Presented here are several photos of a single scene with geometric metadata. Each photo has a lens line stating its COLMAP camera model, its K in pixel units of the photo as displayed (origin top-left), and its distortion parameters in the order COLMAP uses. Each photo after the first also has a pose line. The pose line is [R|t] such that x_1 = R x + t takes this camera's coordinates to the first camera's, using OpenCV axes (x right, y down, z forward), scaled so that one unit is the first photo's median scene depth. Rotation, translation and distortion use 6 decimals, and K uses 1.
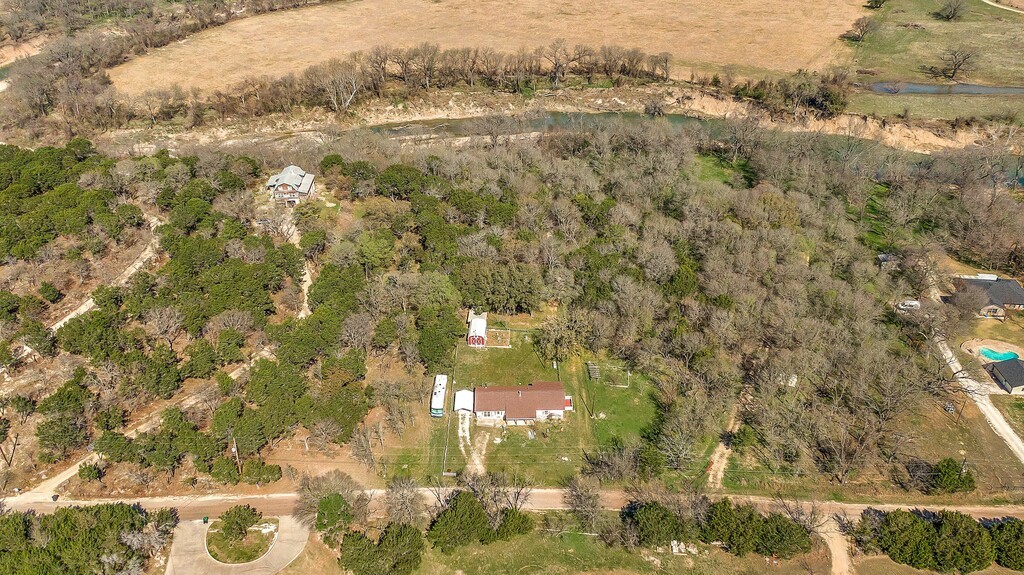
lens RADIAL K [[795.9, 0, 512.2], [0, 795.9, 288.3], [0, 0, 1]] dist [0.005770, -0.003549]
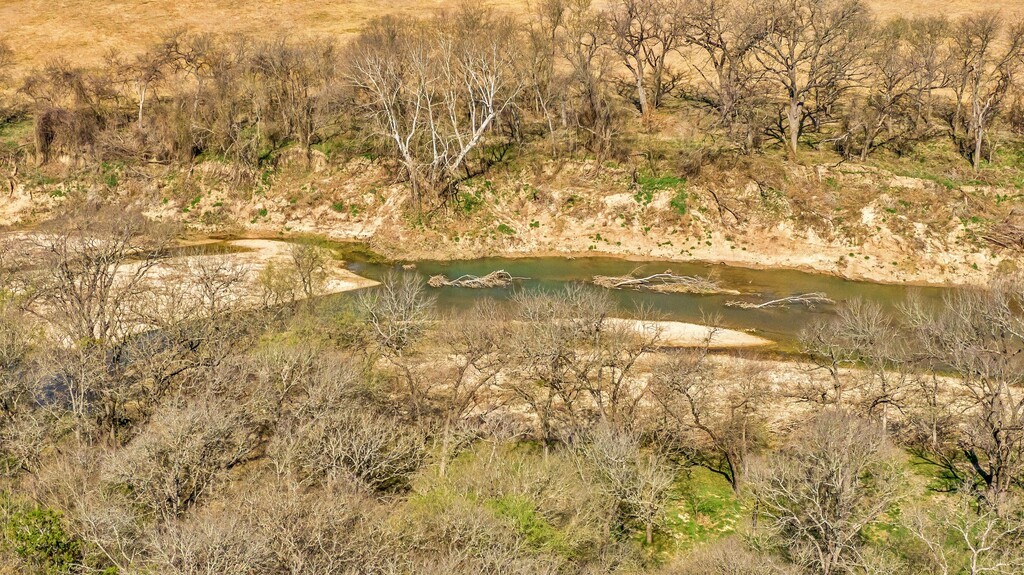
lens RADIAL K [[1370.6, 0, 510.6], [0, 1370.6, 285.9], [0, 0, 1]] dist [0.049846, 0.000000]
pose [[0.908534, 0.156898, -0.387234, -0.009715], [-0.221256, 0.966863, -0.127366, -0.133751], [0.354418, 0.201395, 0.913142, 0.581207]]
